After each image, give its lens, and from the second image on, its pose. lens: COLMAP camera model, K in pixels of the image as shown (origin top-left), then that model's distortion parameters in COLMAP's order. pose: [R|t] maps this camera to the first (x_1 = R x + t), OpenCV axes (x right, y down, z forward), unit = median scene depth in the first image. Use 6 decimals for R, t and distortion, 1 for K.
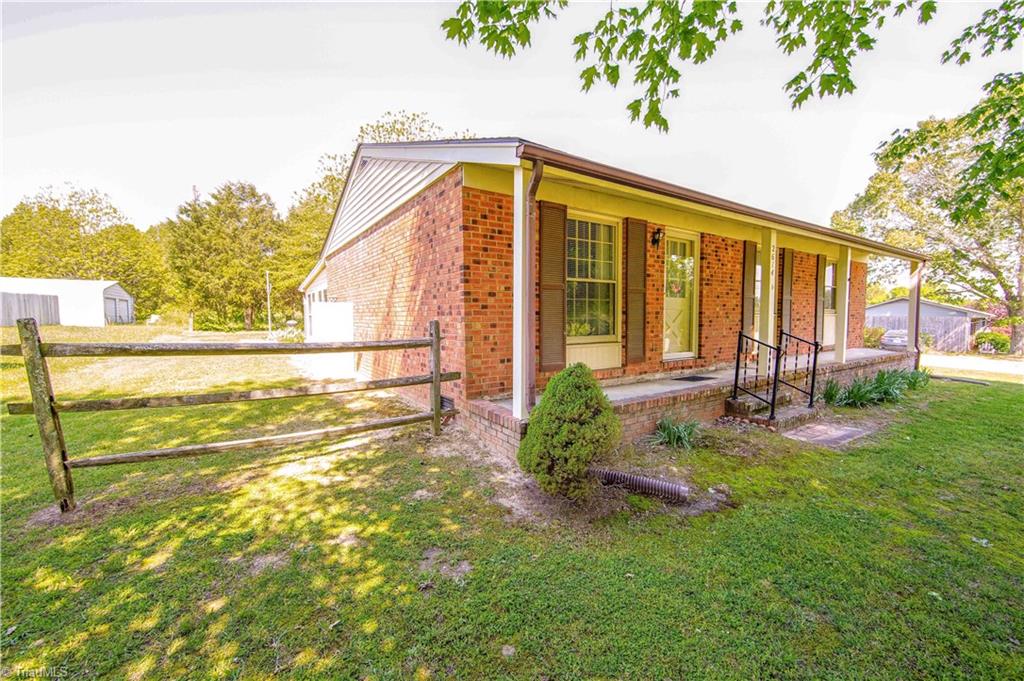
lens RADIAL K [[416.3, 0, 512.0], [0, 416.3, 340.5], [0, 0, 1]] dist [0.002678, 0.000351]
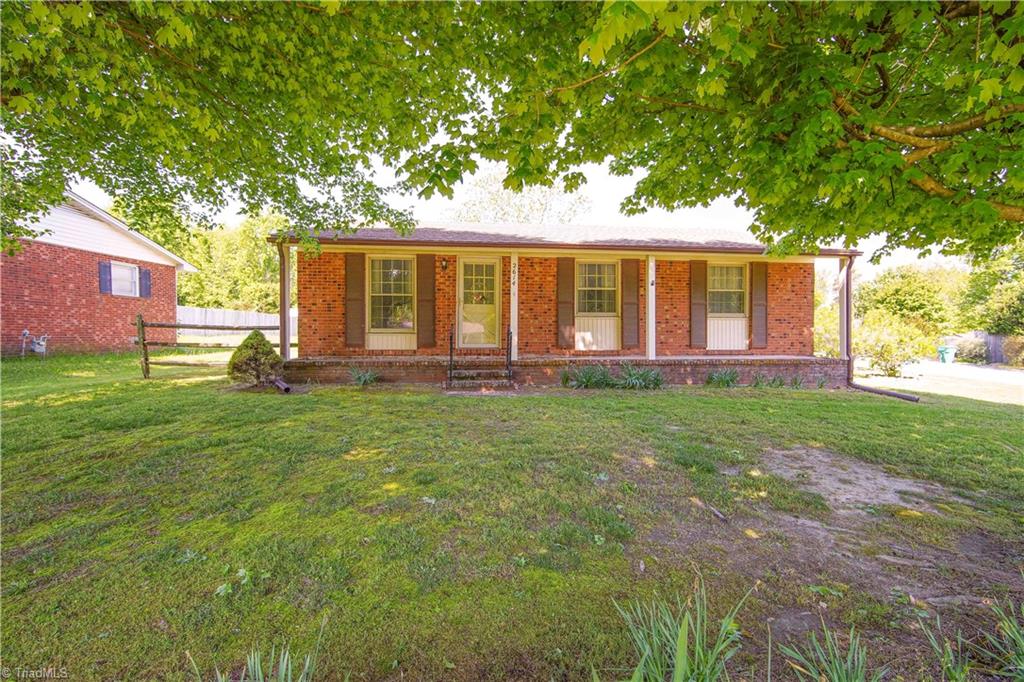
lens RADIAL K [[442.2, 0, 512.0], [0, 442.2, 341.0], [0, 0, 1]] dist [0.000481, 0.000056]
pose [[0.874704, 0.007922, -0.484593, 1.306271], [-0.034435, 0.998355, -0.045835, 0.090961], [0.483433, 0.056779, 0.873538, -0.252355]]
